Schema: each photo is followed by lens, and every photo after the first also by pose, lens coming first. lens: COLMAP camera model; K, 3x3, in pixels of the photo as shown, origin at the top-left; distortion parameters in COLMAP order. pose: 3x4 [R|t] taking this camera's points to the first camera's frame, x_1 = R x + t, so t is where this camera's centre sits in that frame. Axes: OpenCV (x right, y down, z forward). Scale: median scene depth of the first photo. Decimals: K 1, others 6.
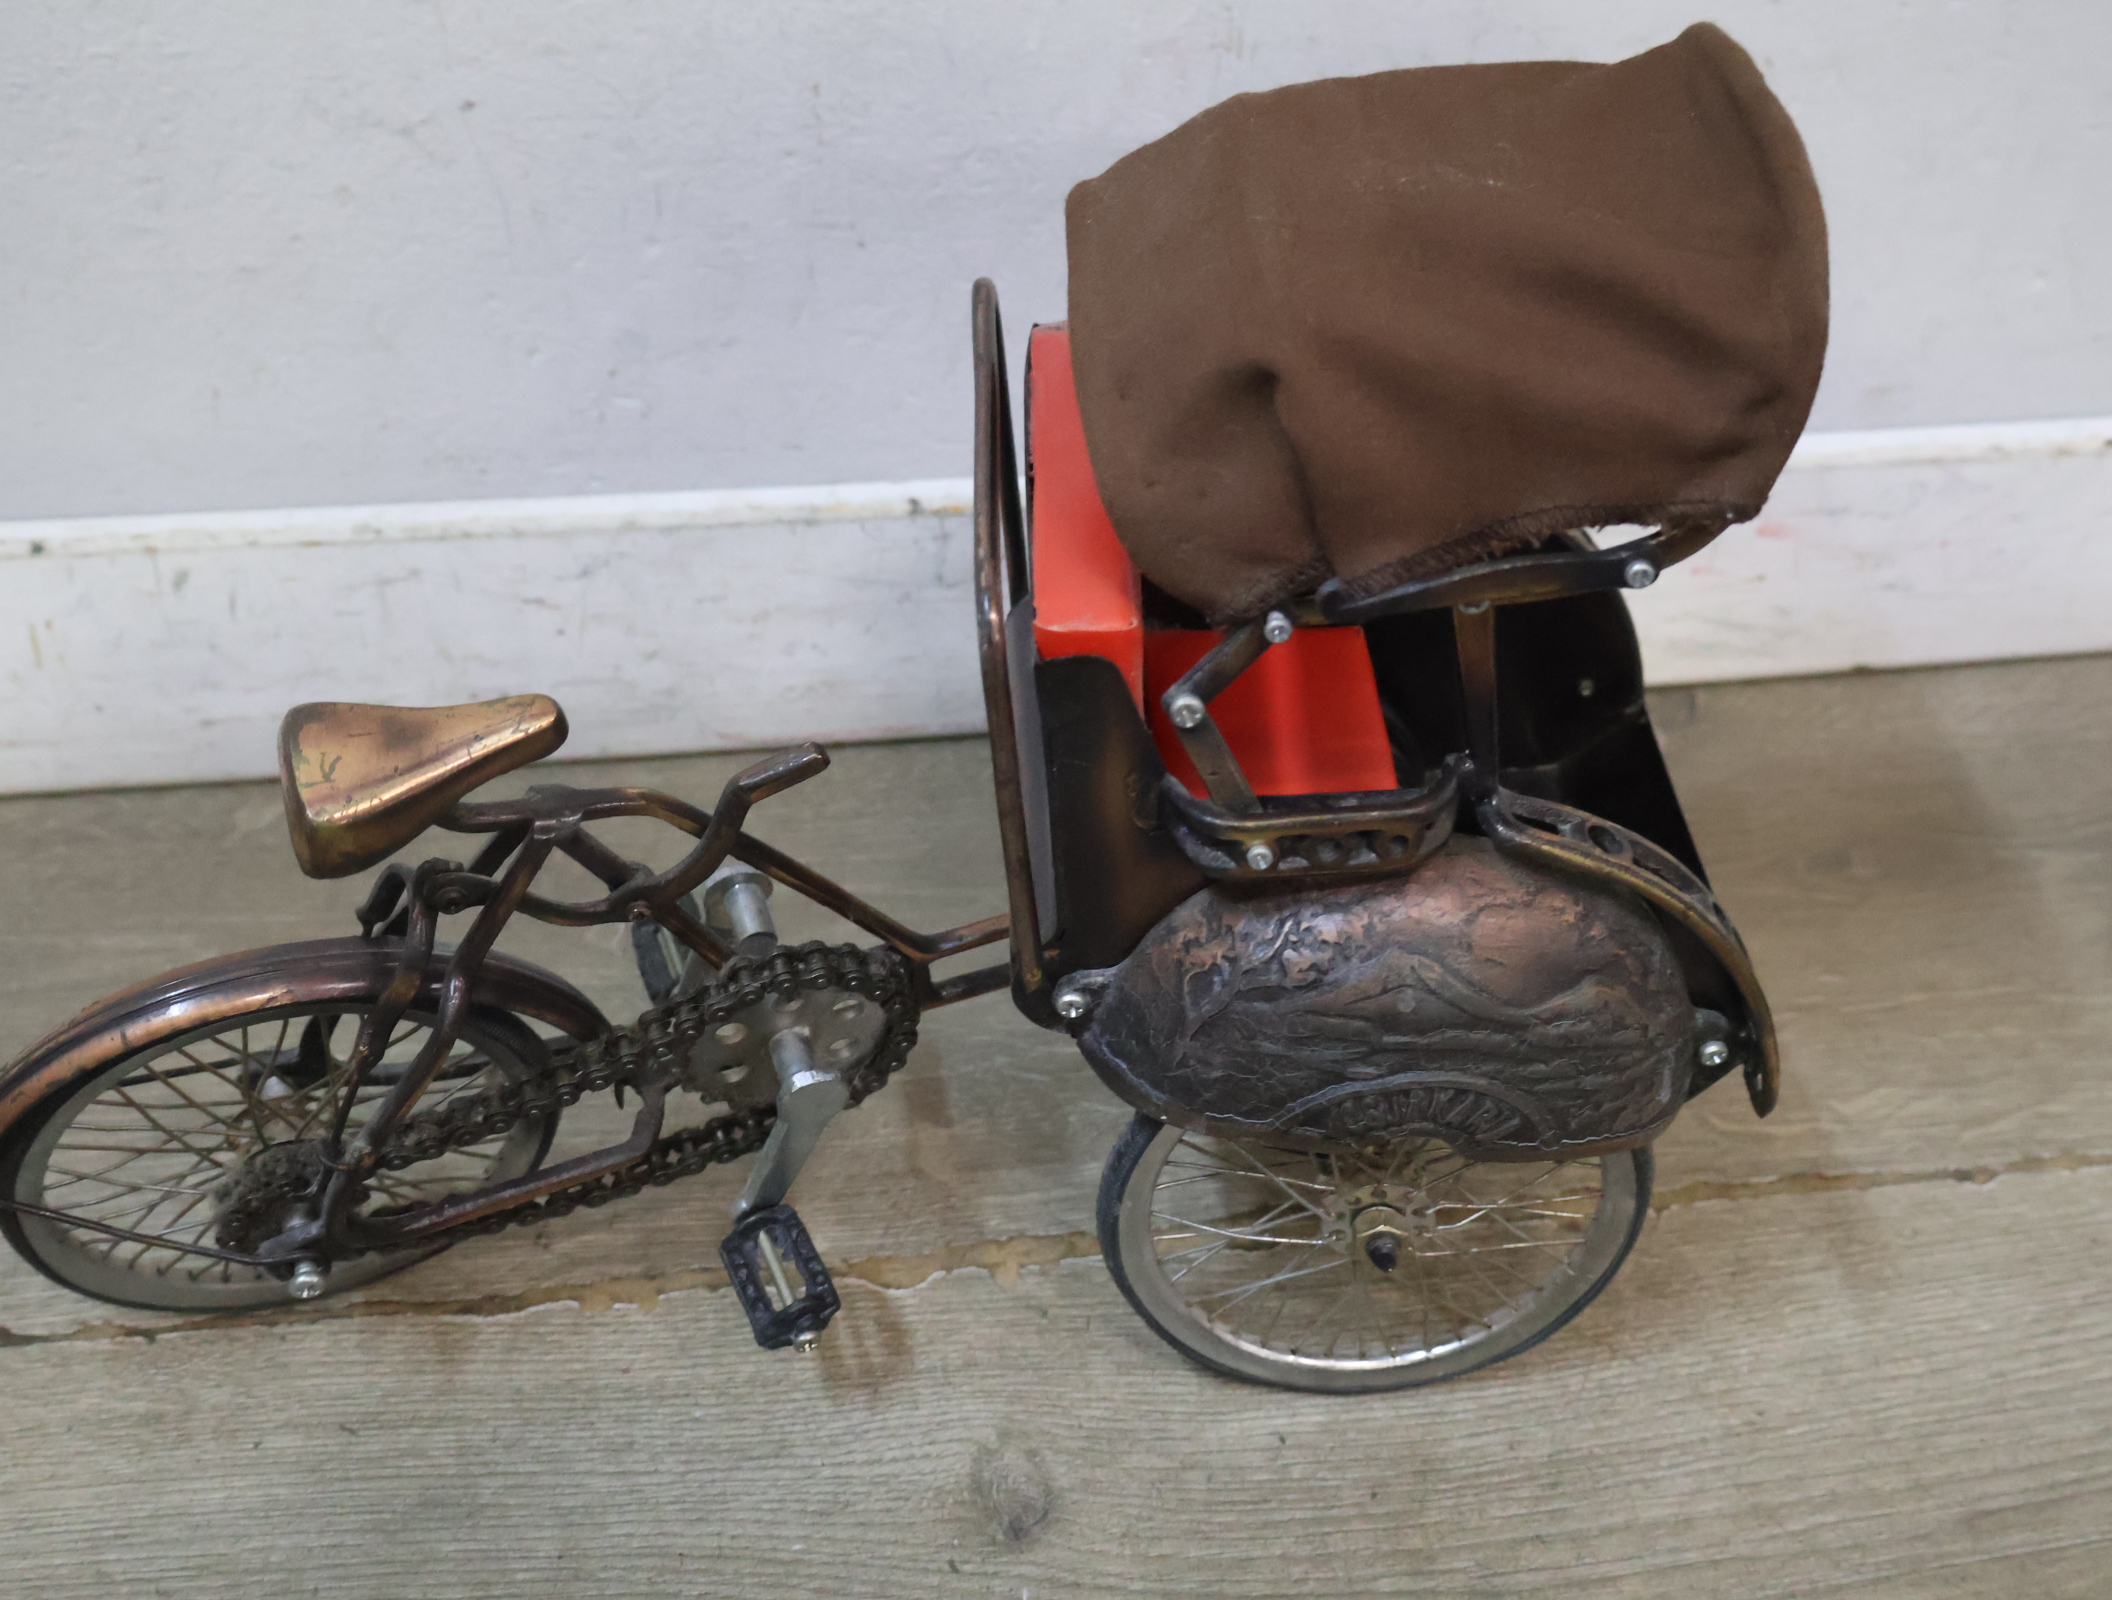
lens RADIAL K [[2654.1, 0, 1046.1], [0, 2654.1, 784.0], [0, 0, 1]] dist [0.004207, 0.000000]
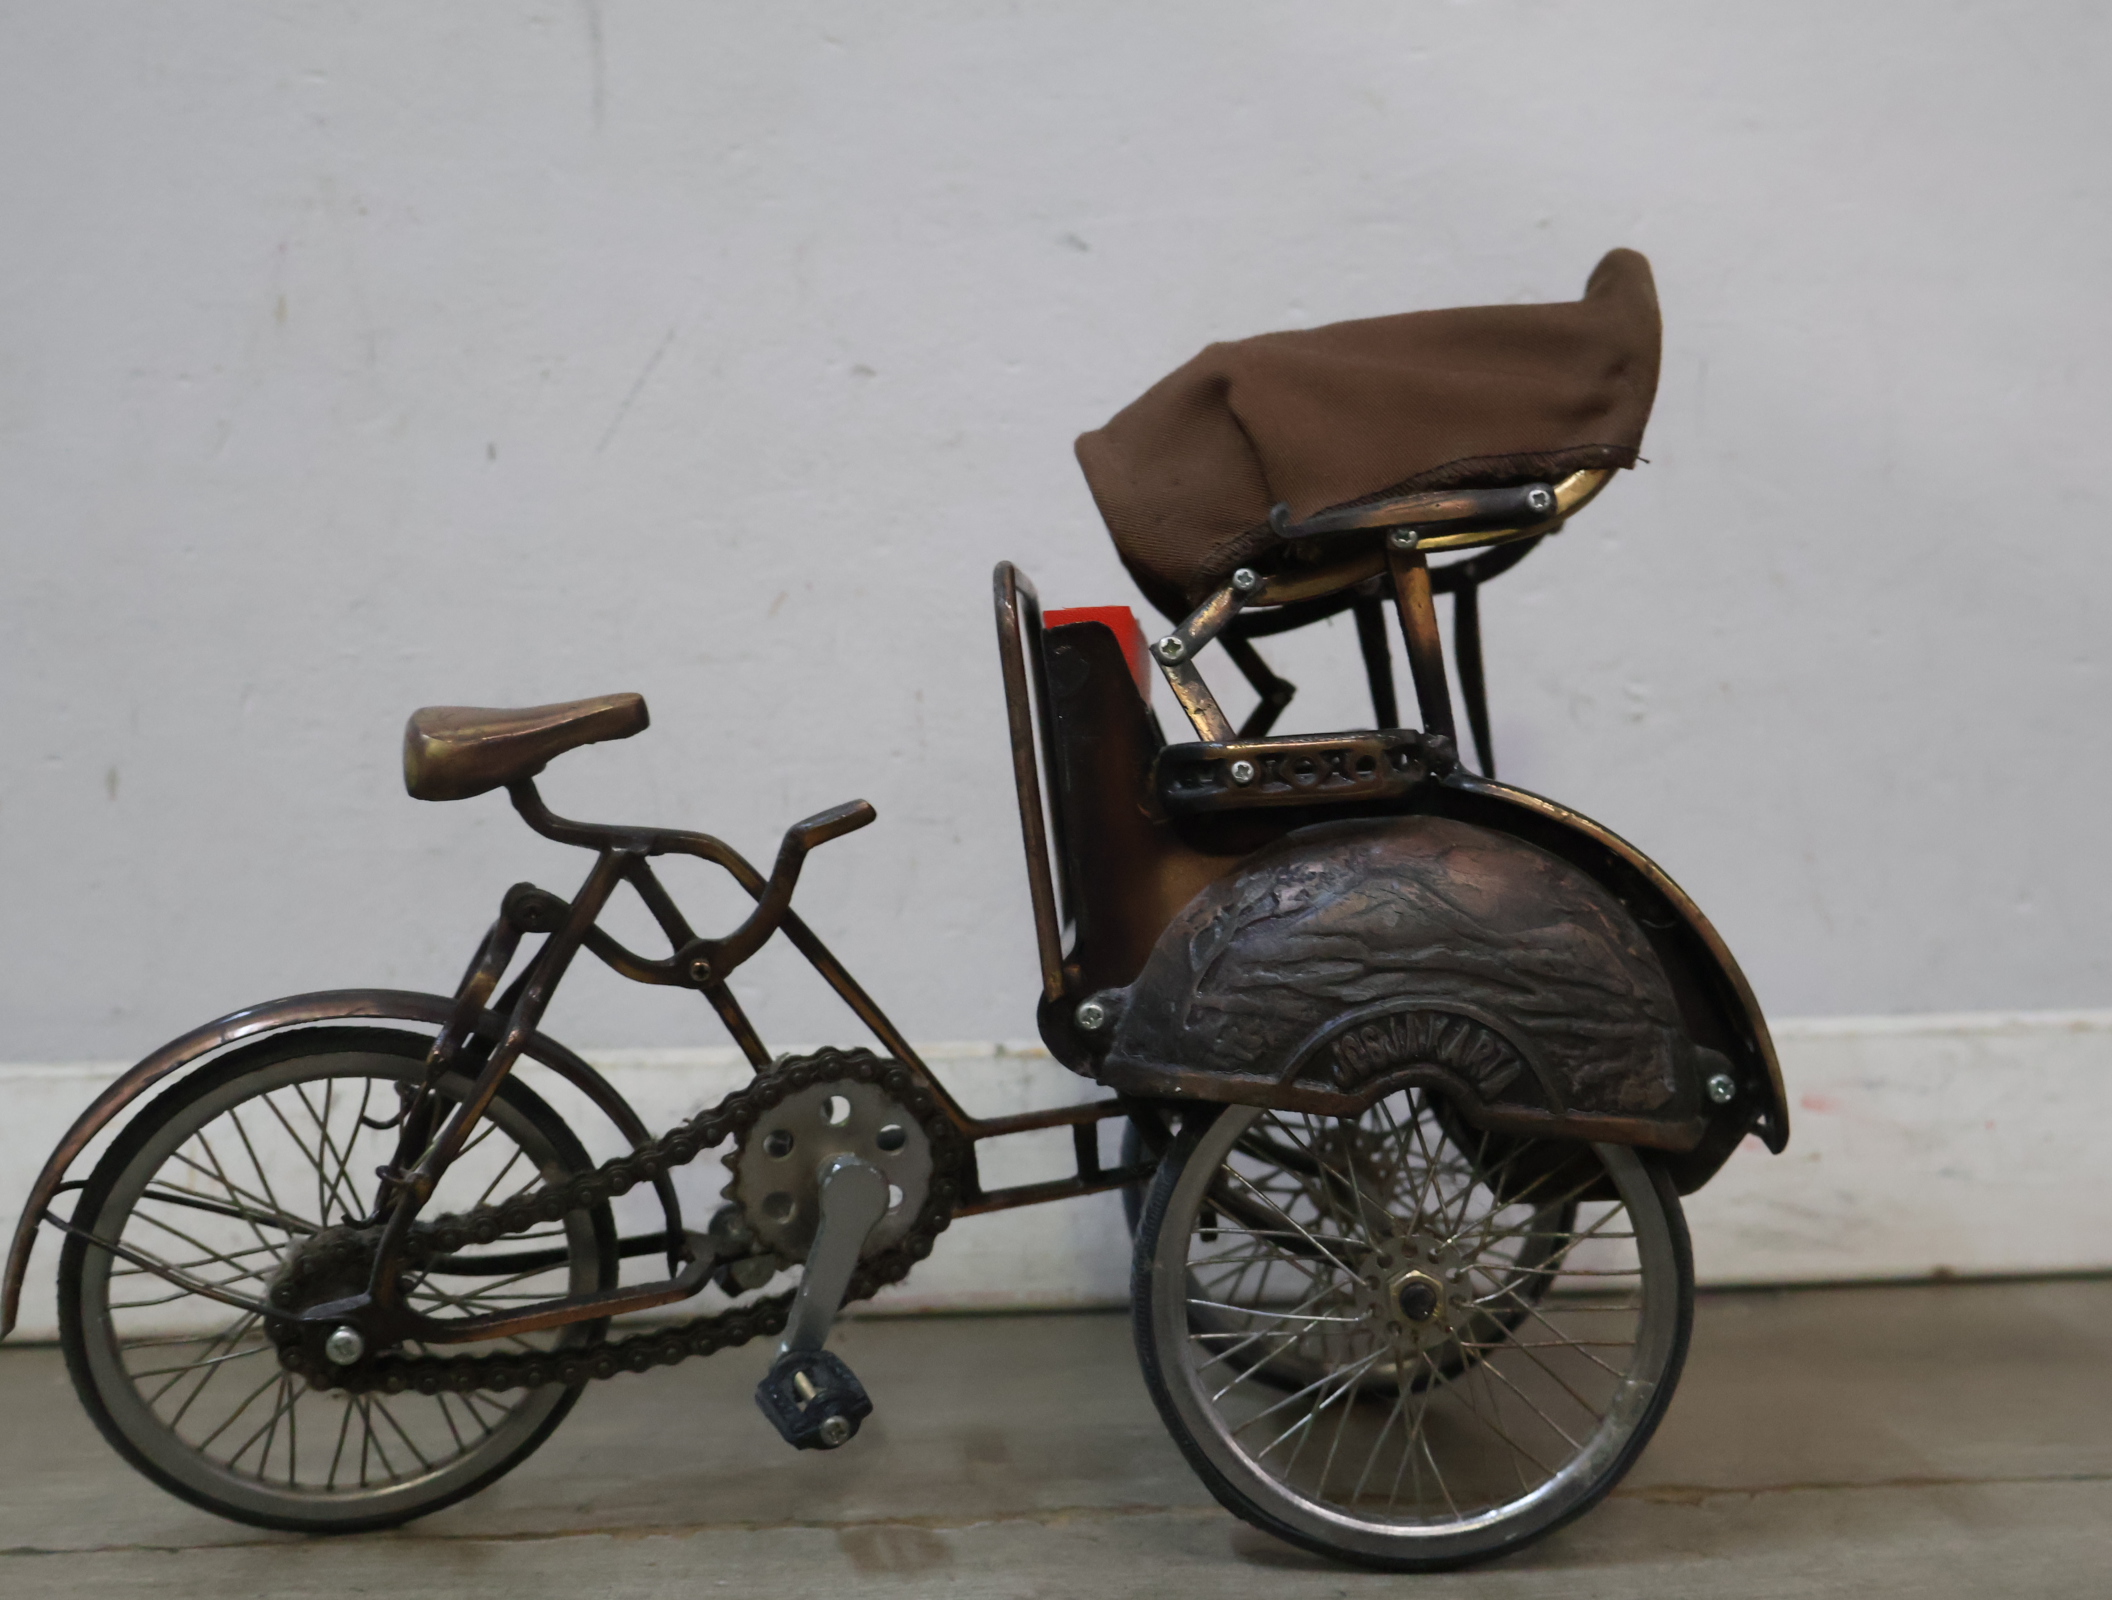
lens RADIAL K [[2654.1, 0, 1053.9], [0, 2654.1, 794.9], [0, 0, 1]] dist [0.004207, 0.000000]
pose [[0.996867, -0.042016, -0.067019, 0.064439], [-0.008010, 0.789294, -0.613964, 0.617833], [0.078694, 0.612577, 0.786484, 0.096535]]
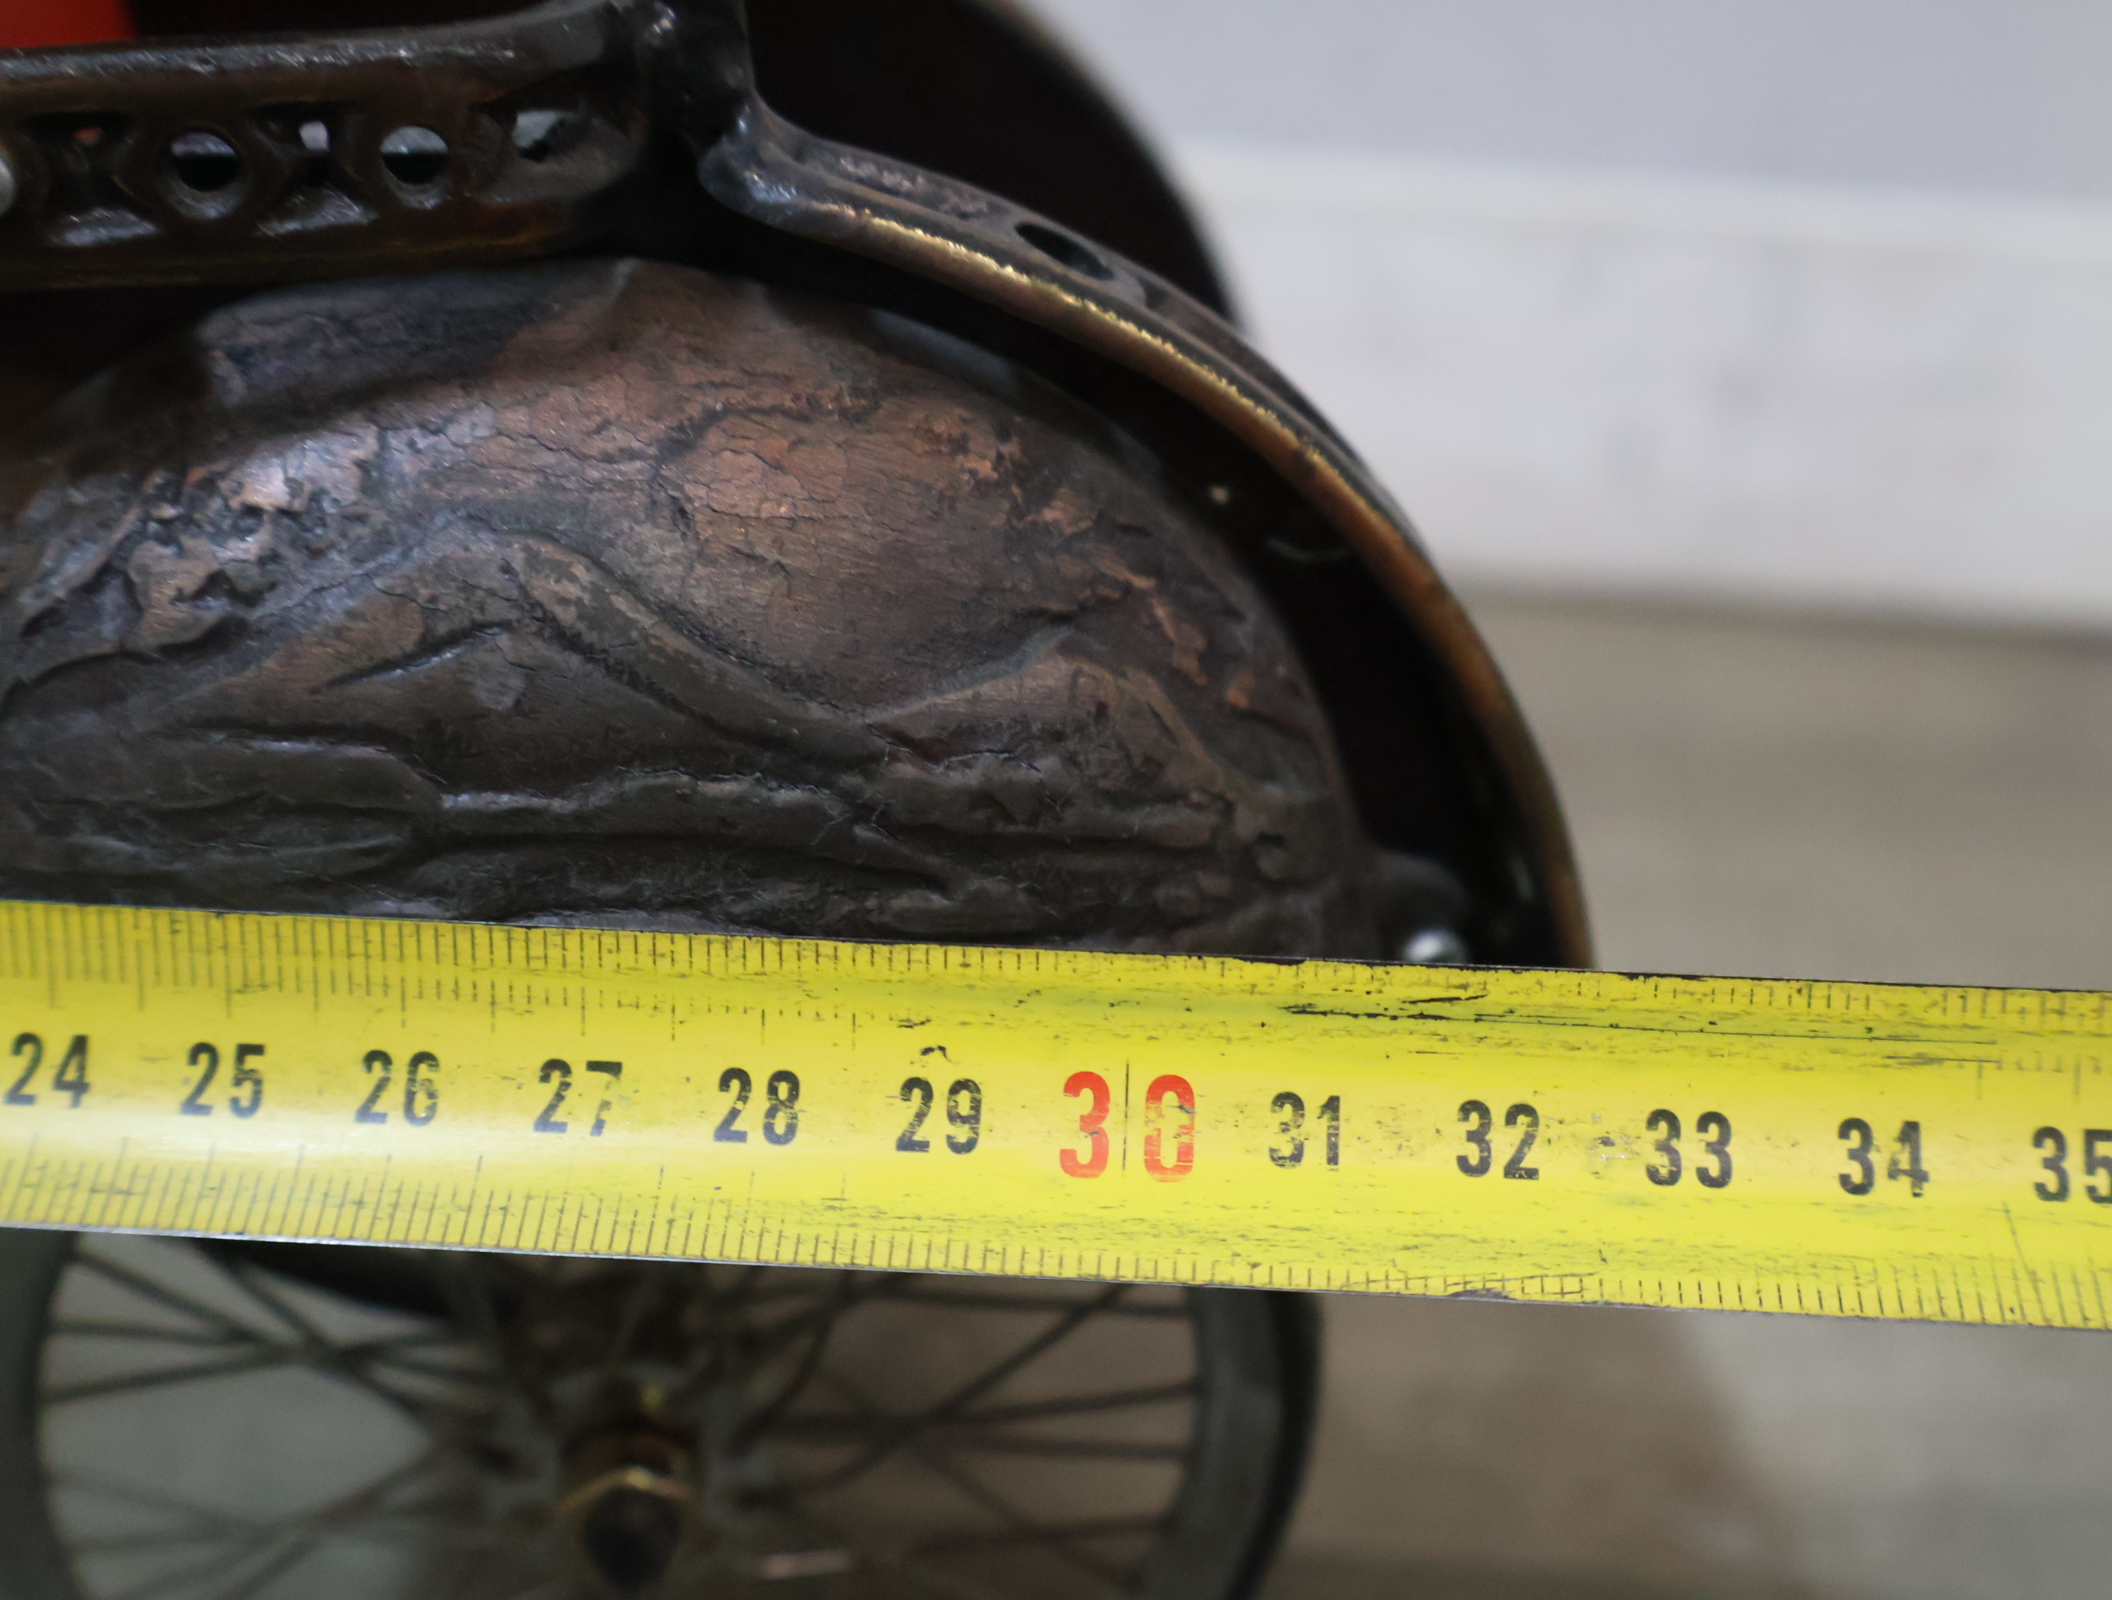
lens RADIAL K [[2654.1, 0, 1070.1], [0, 2654.1, 806.3], [0, 0, 1]] dist [0.004207, 0.000000]
pose [[0.995707, -0.035522, 0.085475, 0.156580], [0.052018, 0.978560, -0.199286, 0.148406], [-0.076563, 0.202877, 0.976206, 0.582940]]
